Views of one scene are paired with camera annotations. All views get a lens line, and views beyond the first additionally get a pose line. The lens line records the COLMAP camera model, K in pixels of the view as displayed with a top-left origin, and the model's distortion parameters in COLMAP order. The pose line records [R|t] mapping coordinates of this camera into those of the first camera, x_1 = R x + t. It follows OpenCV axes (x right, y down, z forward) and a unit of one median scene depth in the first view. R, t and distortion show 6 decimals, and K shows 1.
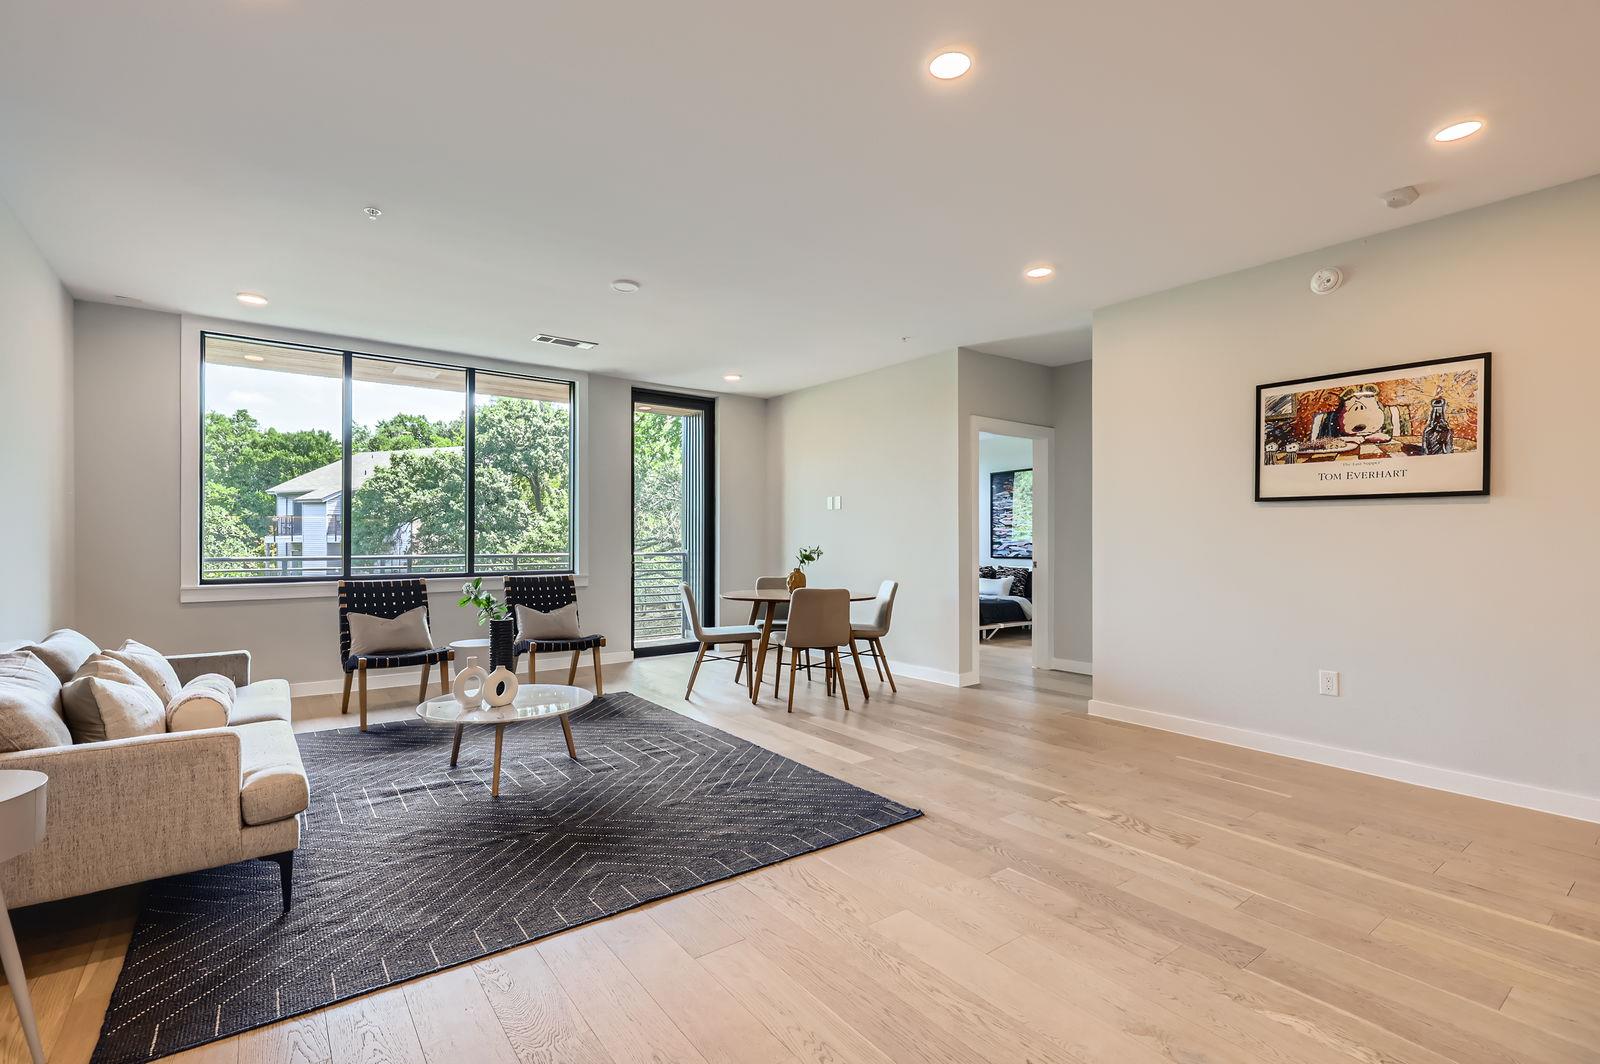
lens RADIAL K [[722.3, 0, 791.0], [0, 722.3, 532.6], [0, 0, 1]] dist [0.006605, -0.002317]
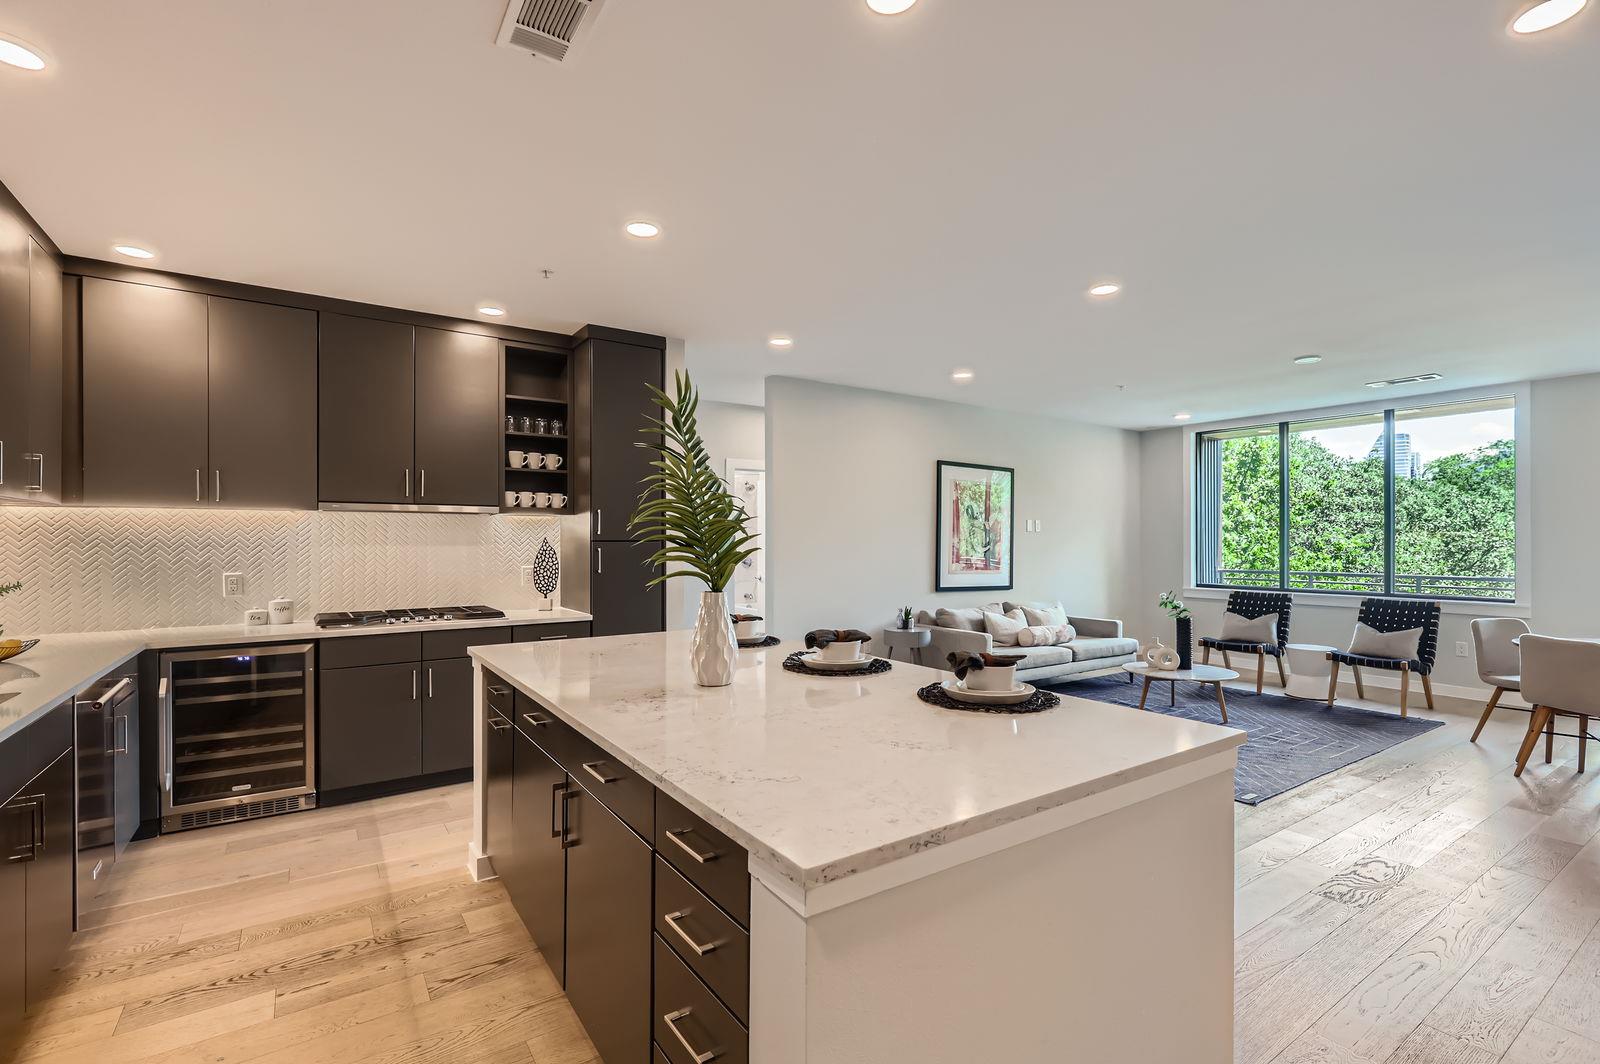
lens RADIAL K [[722.3, 0, 803.0], [0, 722.3, 539.7], [0, 0, 1]] dist [0.006605, -0.002317]
pose [[-0.034239, -0.005179, -0.999400, 1.099279], [0.008087, 0.999952, -0.005459, -0.044155], [0.999381, -0.008269, -0.034195, 0.217904]]
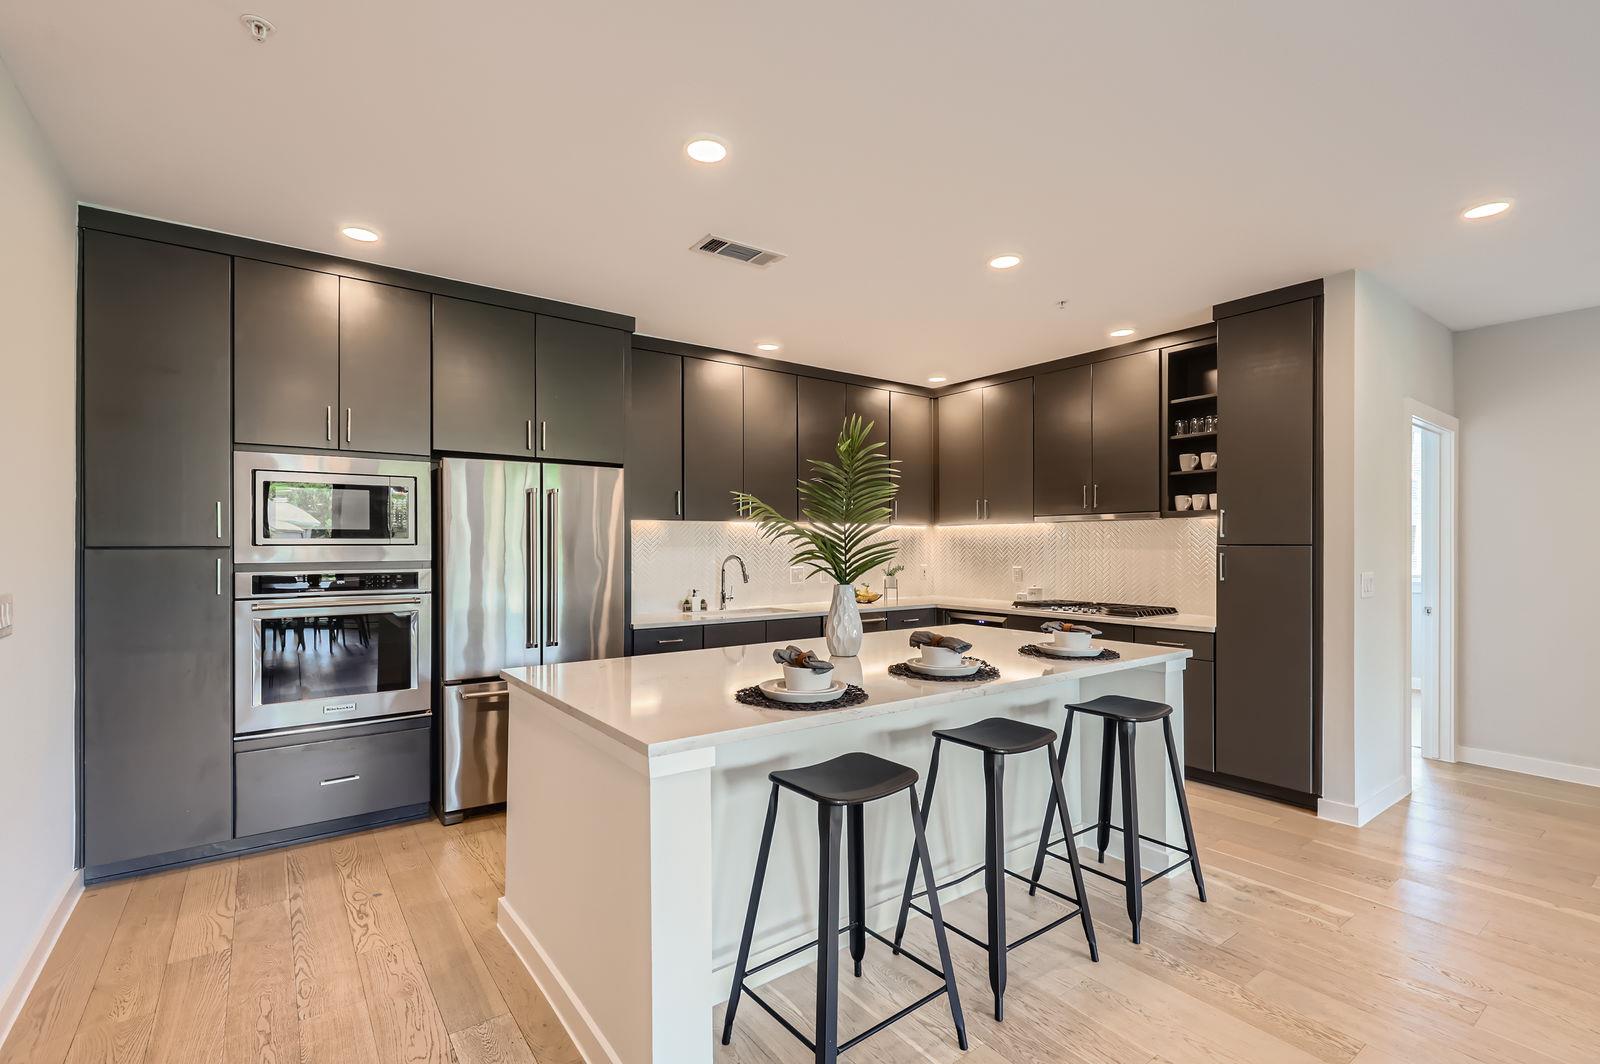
lens RADIAL K [[722.3, 0, 791.7], [0, 722.3, 541.7], [0, 0, 1]] dist [0.006605, -0.002317]
pose [[-0.999977, -0.001101, 0.006688, 0.579740], [-0.001203, 0.999882, -0.015301, -0.038986], [-0.006671, -0.015309, -0.999861, 0.869118]]
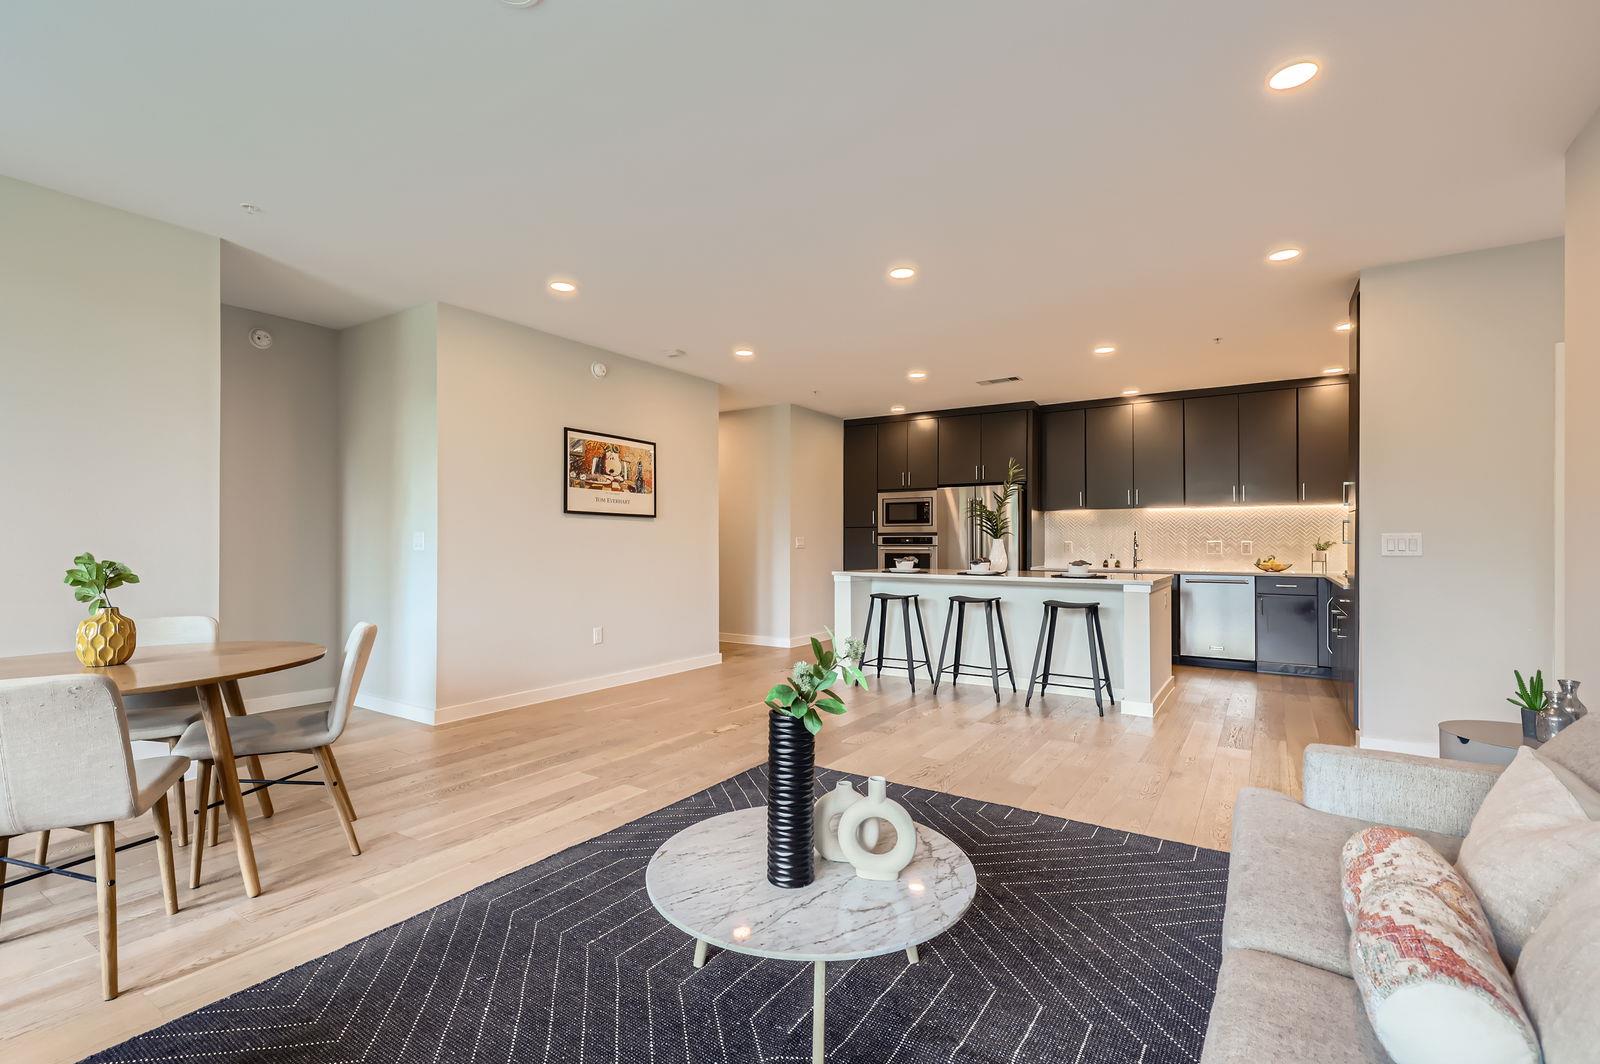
lens RADIAL K [[722.3, 0, 797.0], [0, 722.3, 534.0], [0, 0, 1]] dist [0.006605, -0.002317]
pose [[-0.345509, 0.007695, 0.938384, -0.782531], [-0.013060, 0.999830, -0.013008, 0.008538], [-0.938325, -0.016750, -0.345349, 1.077654]]
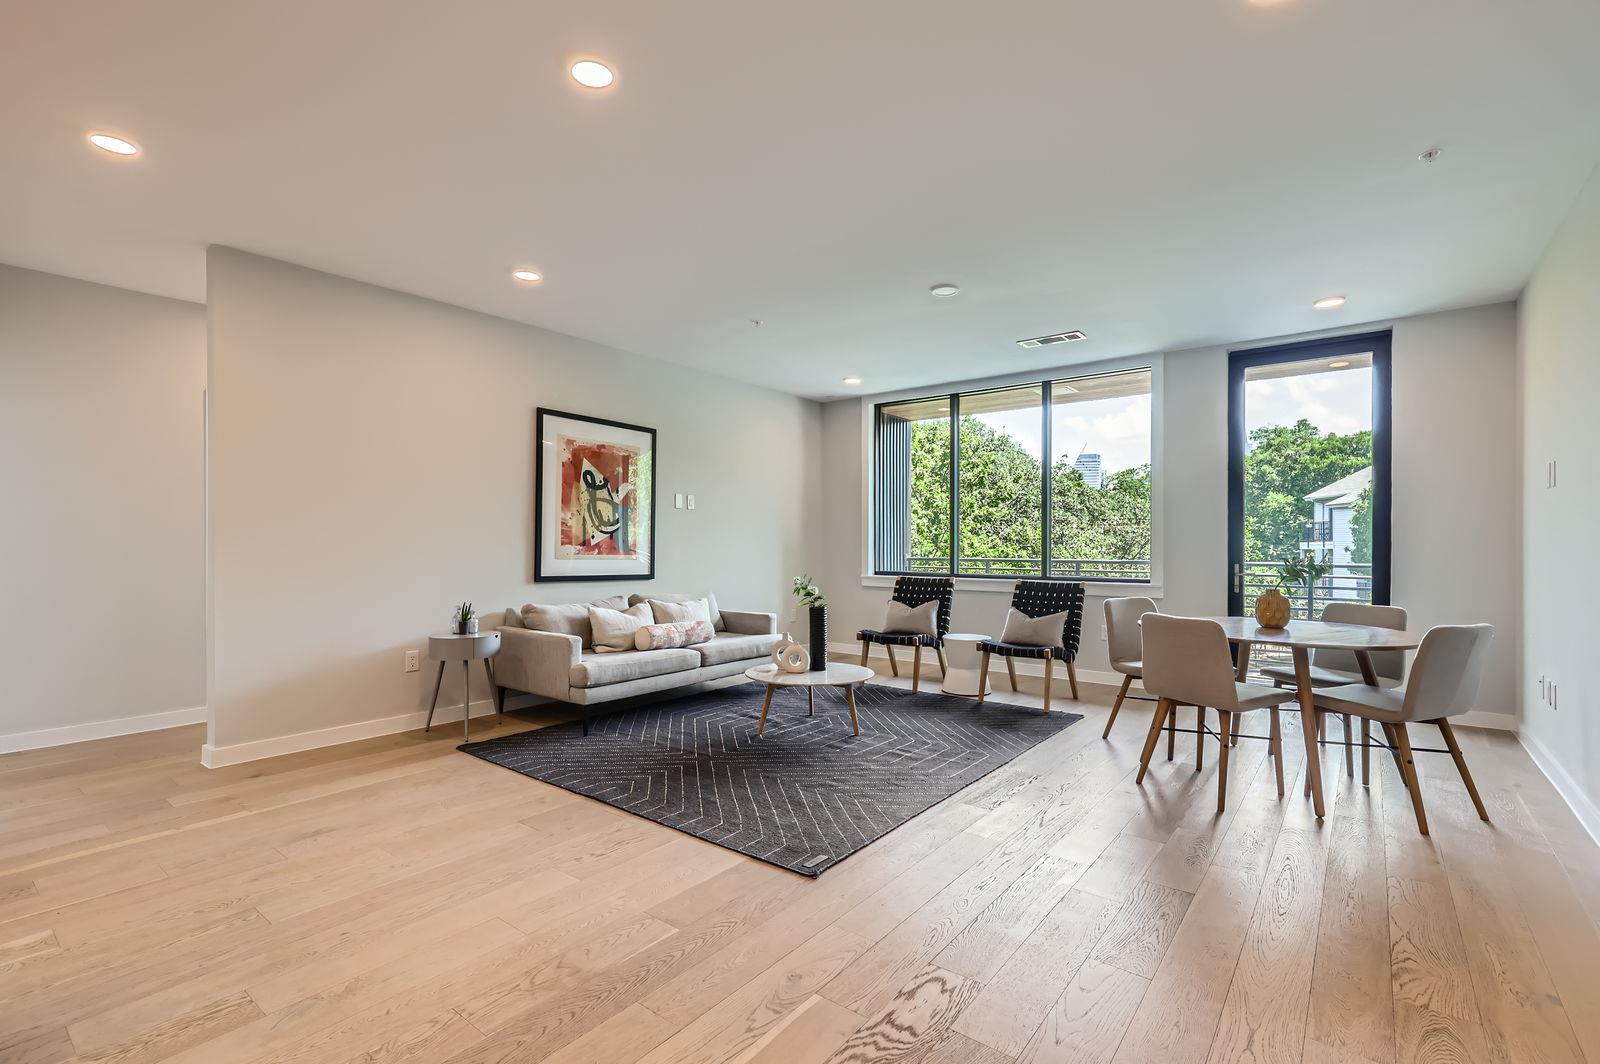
lens RADIAL K [[722.3, 0, 798.6], [0, 722.3, 544.8], [0, 0, 1]] dist [0.006605, -0.002317]
pose [[0.264864, -0.000323, -0.964286, 0.745415], [0.008263, 0.999964, 0.001935, 0.007056], [0.964250, -0.008480, 0.264857, 0.589414]]
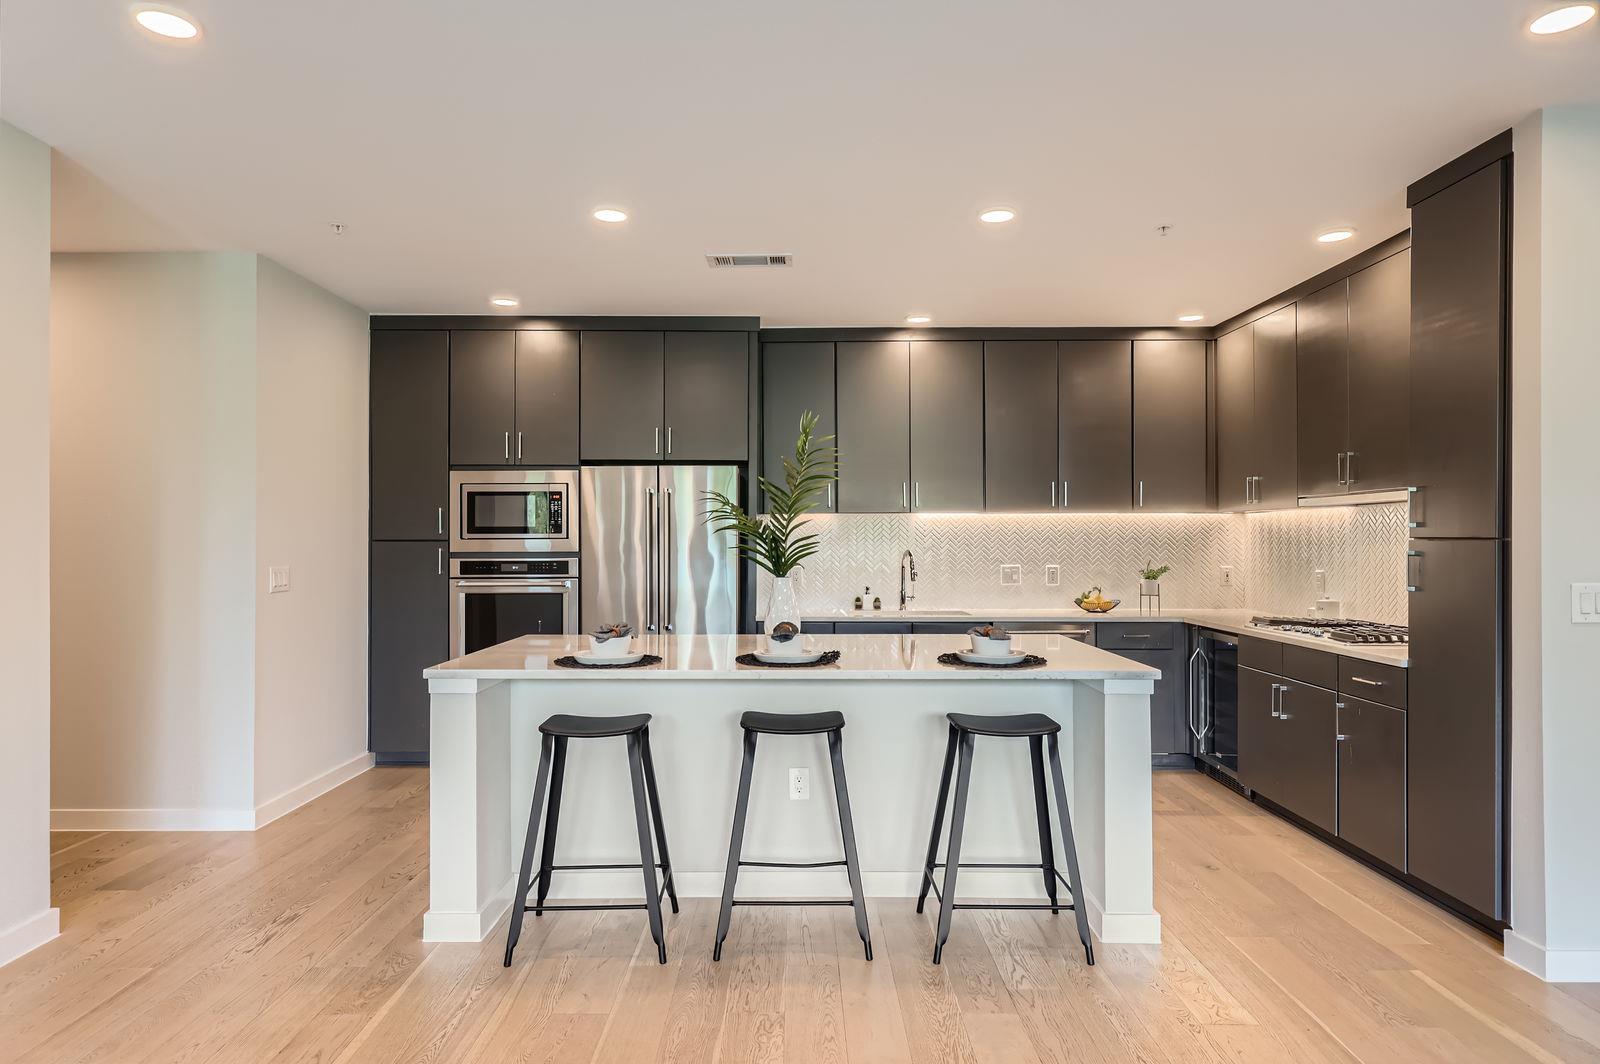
lens RADIAL K [[956.8, 0, 793.8], [0, 956.8, 536.1], [0, 0, 1]] dist [0.017245, -0.003575]
pose [[-0.802307, -0.000175, 0.596912, -0.080808], [-0.007775, 0.999918, -0.010157, -0.040089], [-0.596861, -0.012790, -0.802242, 0.934504]]
